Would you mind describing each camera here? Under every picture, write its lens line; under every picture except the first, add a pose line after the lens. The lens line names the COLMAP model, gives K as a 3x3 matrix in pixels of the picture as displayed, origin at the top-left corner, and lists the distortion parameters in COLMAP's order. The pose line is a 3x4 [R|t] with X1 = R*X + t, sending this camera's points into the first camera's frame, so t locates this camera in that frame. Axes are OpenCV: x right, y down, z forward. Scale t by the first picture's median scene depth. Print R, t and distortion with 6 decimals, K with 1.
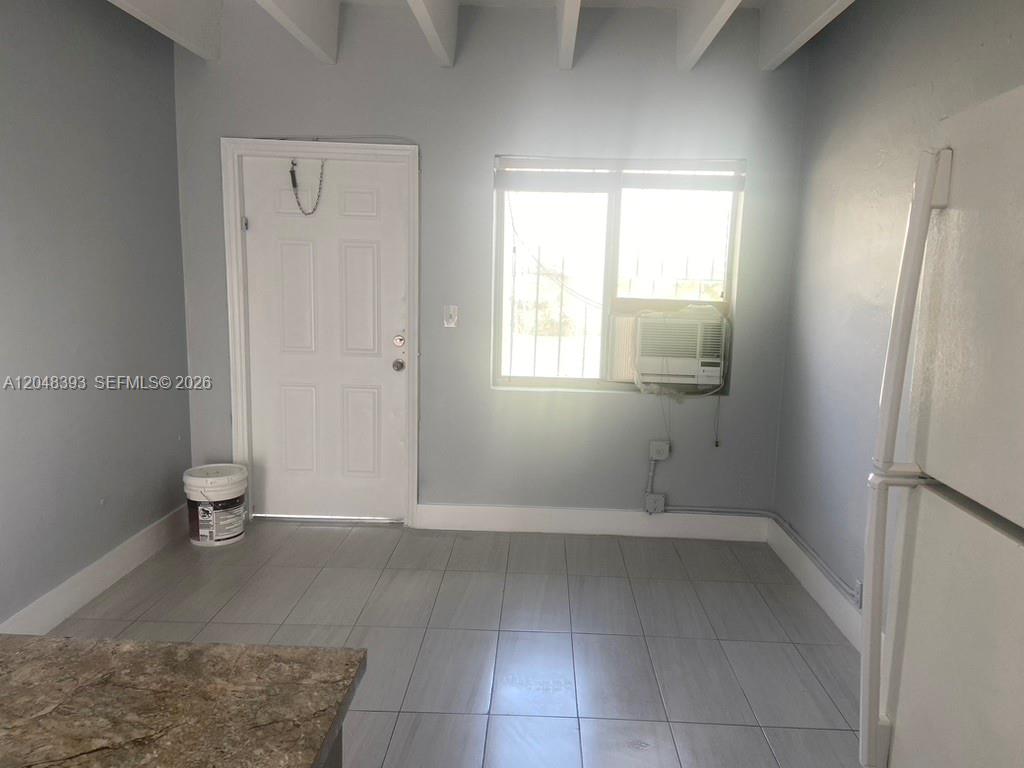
lens RADIAL K [[771.9, 0, 526.3], [0, 771.9, 383.7], [0, 0, 1]] dist [0.125456, -0.158123]
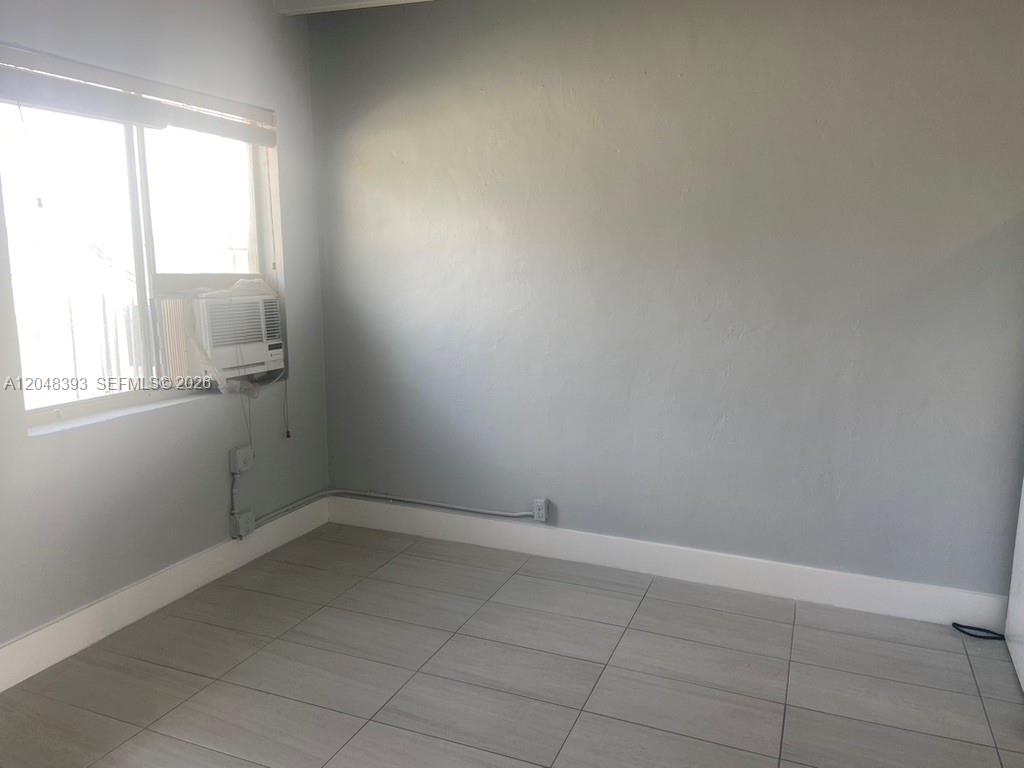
lens RADIAL K [[779.3, 0, 519.9], [0, 779.3, 384.5], [0, 0, 1]] dist [0.096642, -0.124706]
pose [[0.342145, -0.178075, 0.922619, -0.485035], [0.130257, 0.981387, 0.141113, -0.071132], [-0.930575, 0.071896, 0.358972, 0.429813]]
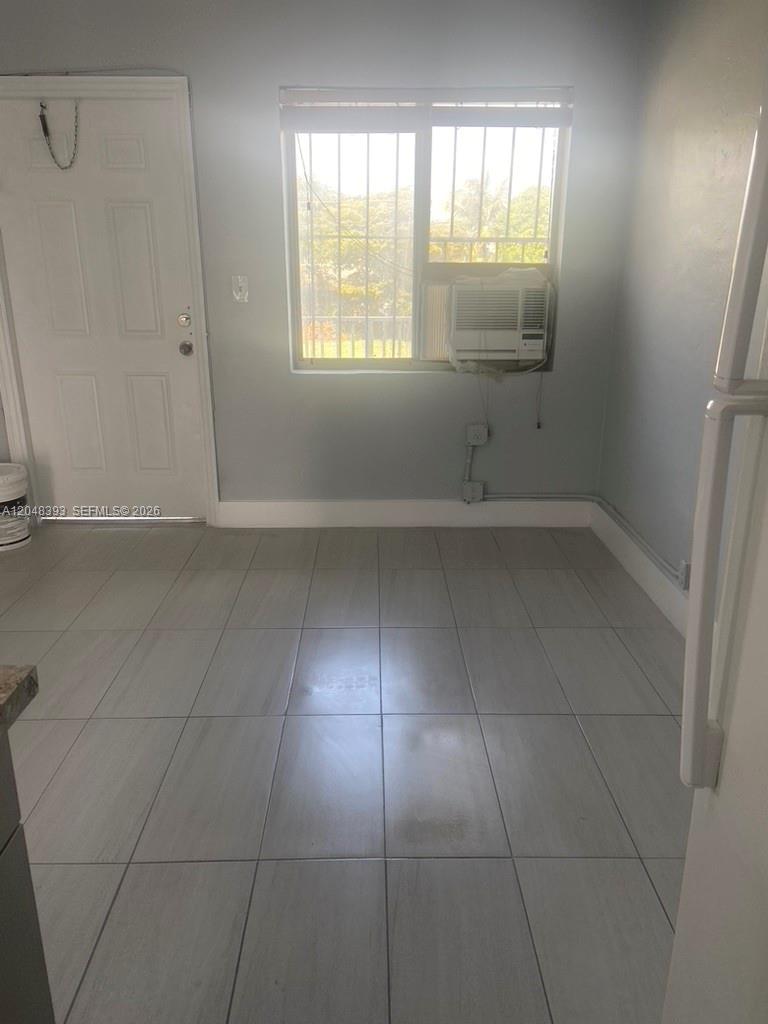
lens RADIAL K [[771.9, 0, 384.0], [0, 771.9, 512.0], [0, 0, 1]] dist [0.125456, -0.158123]
pose [[0.999038, -0.034508, 0.027045, 0.032839], [0.029674, 0.986298, 0.162281, 0.023830], [-0.032275, -0.161323, 0.986374, 0.079461]]
